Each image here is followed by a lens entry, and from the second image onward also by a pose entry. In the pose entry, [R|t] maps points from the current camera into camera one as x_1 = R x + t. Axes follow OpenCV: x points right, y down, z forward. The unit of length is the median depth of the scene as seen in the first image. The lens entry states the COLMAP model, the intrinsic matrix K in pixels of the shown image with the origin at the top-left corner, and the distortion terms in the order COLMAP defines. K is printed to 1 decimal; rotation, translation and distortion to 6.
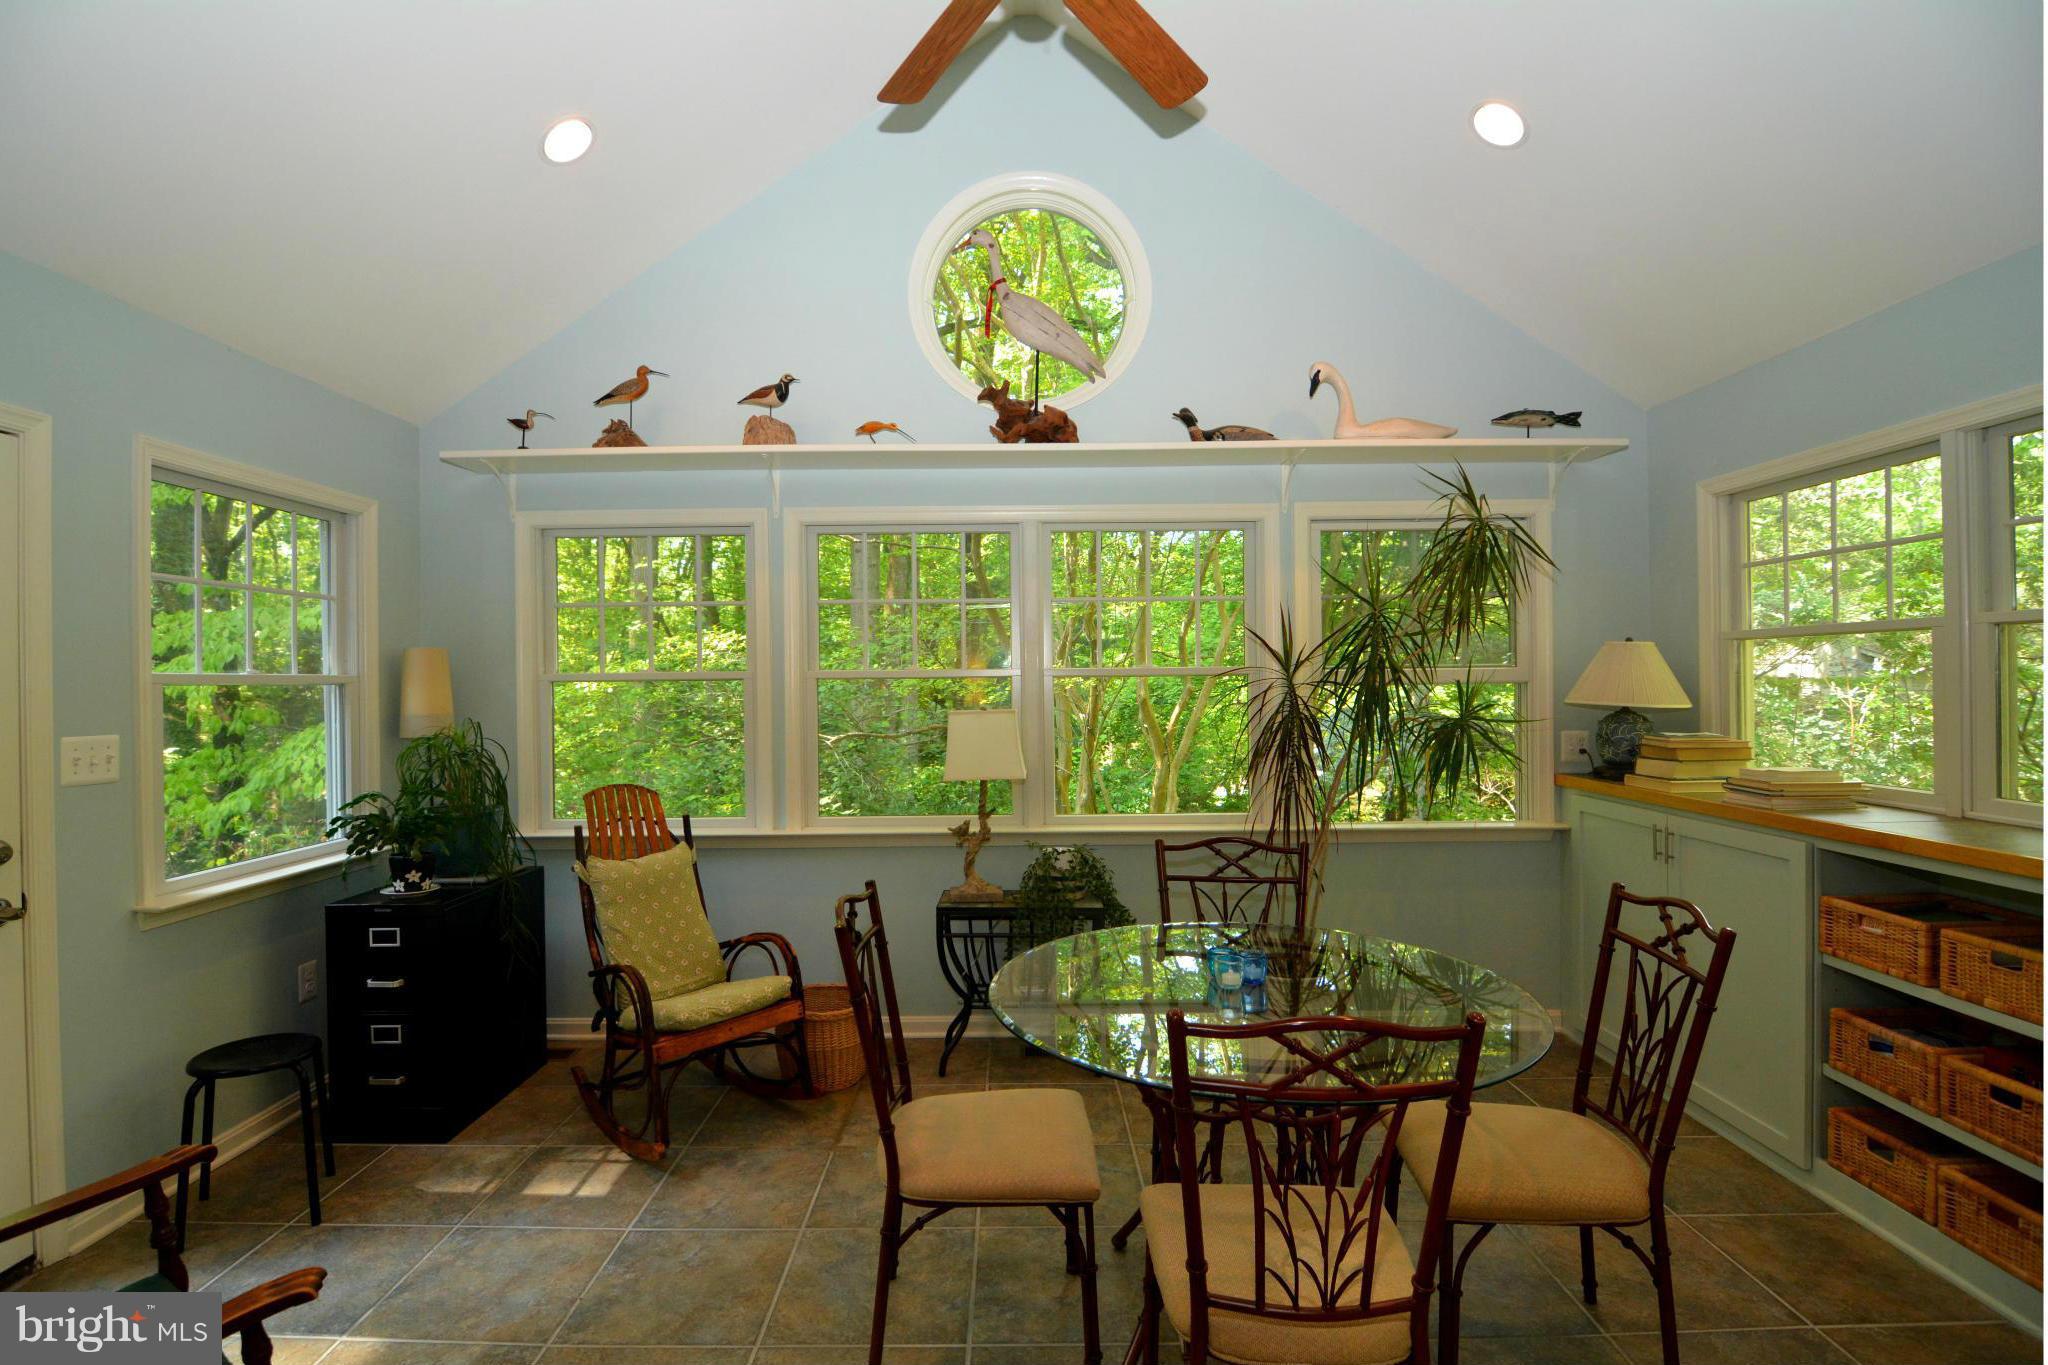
lens RADIAL K [[990.2, 0, 1008.8], [0, 990.2, 681.9], [0, 0, 1]] dist [-0.000823, -0.012830]
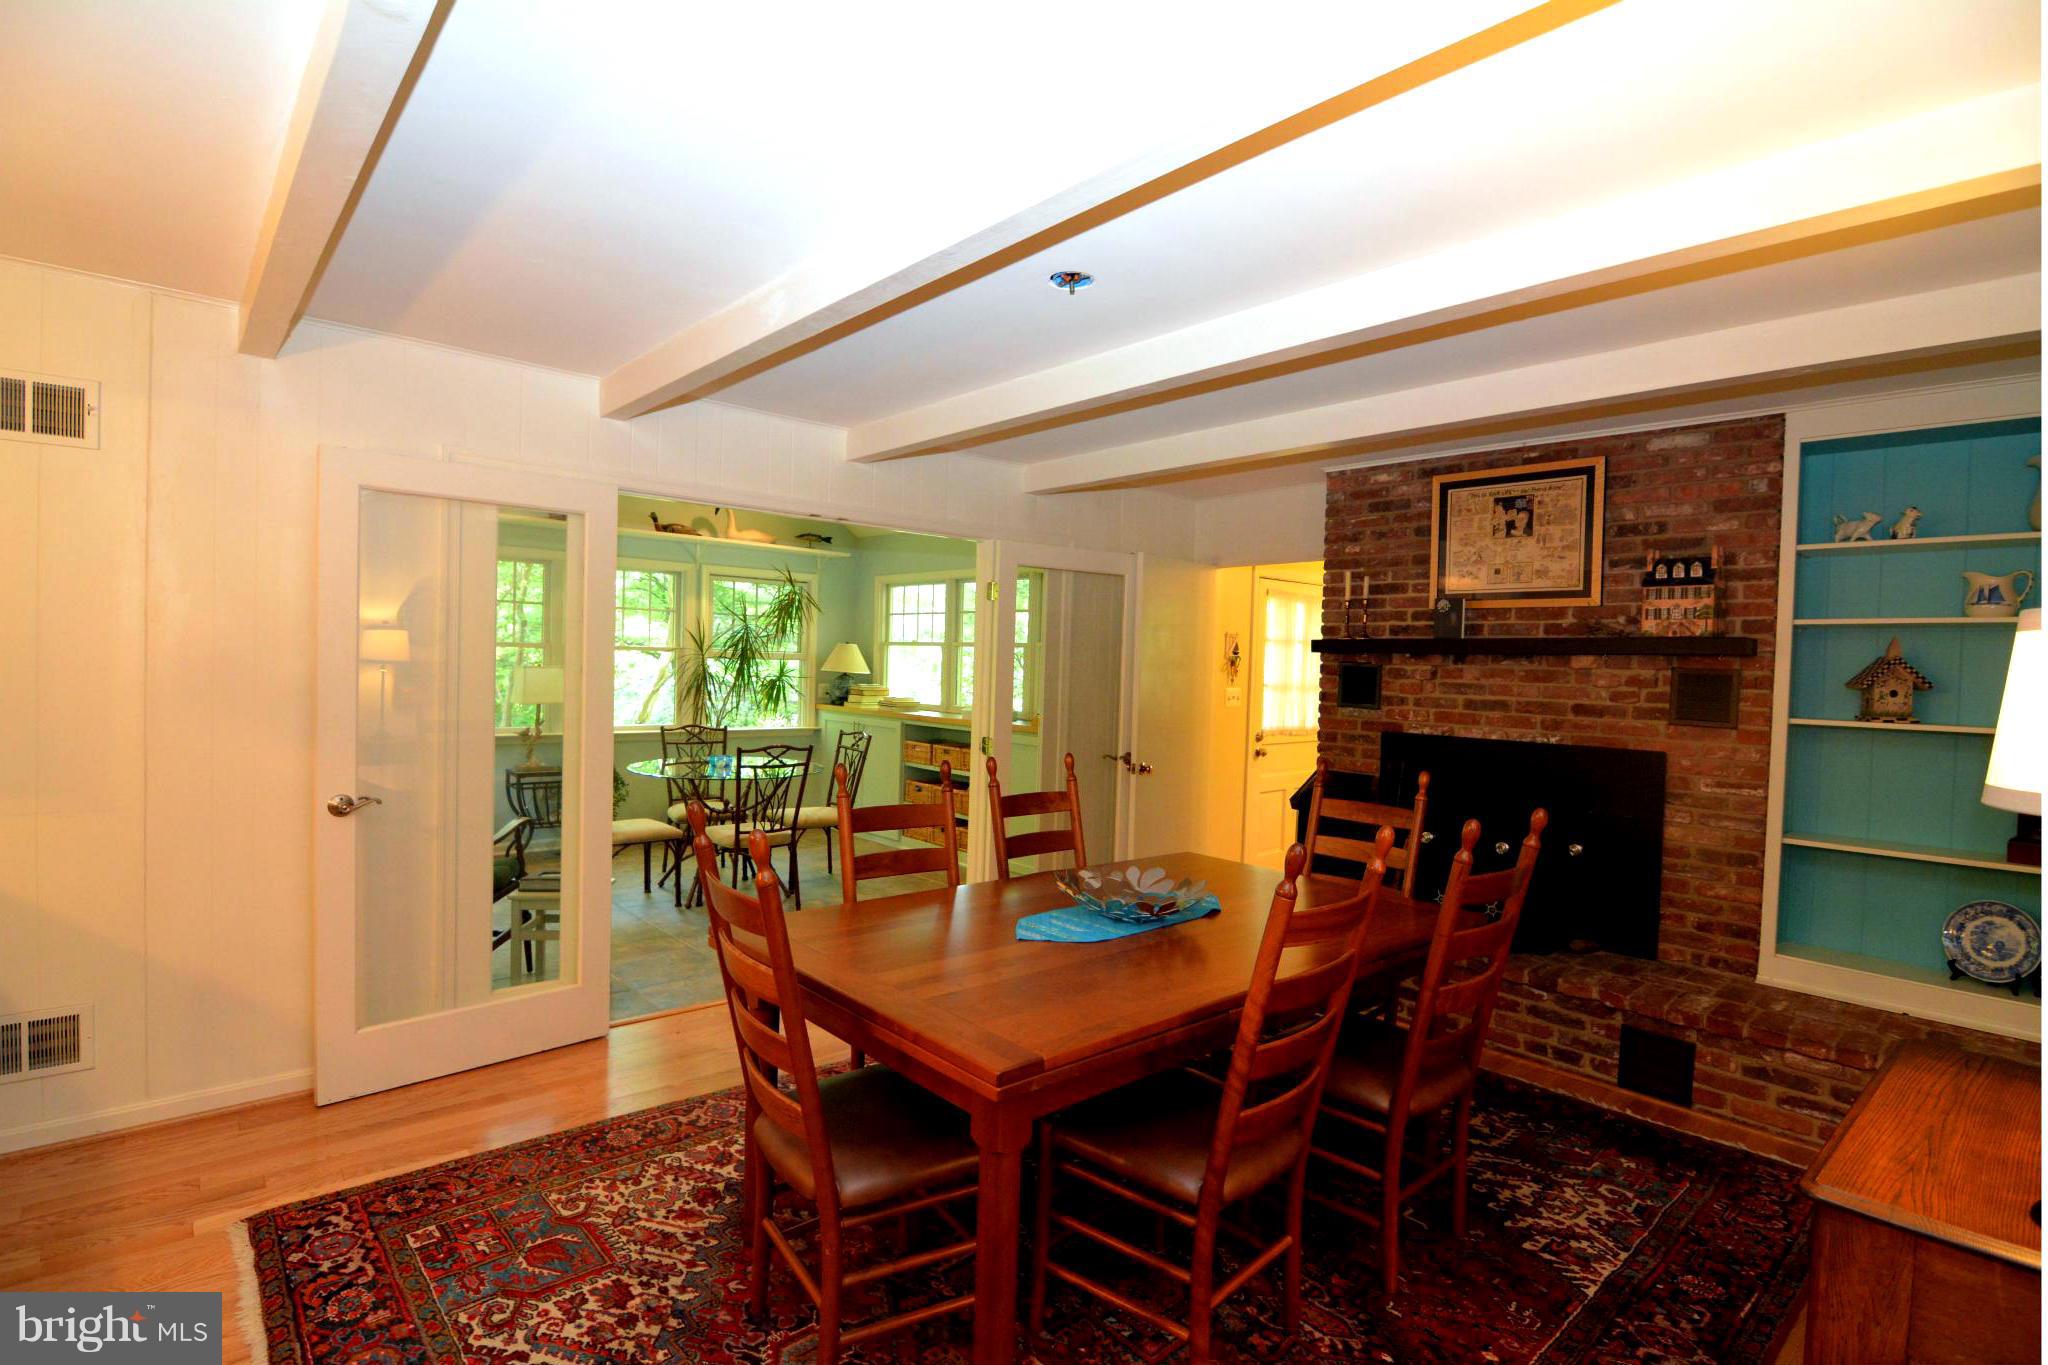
lens RADIAL K [[990.2, 0, 1008.8], [0, 990.2, 681.9], [0, 0, 1]] dist [-0.000823, -0.012830]
pose [[0.748728, 0.015971, 0.662684, -0.634334], [-0.035613, 0.999235, 0.016156, -0.003572], [-0.661919, -0.035697, 0.748725, -1.005525]]
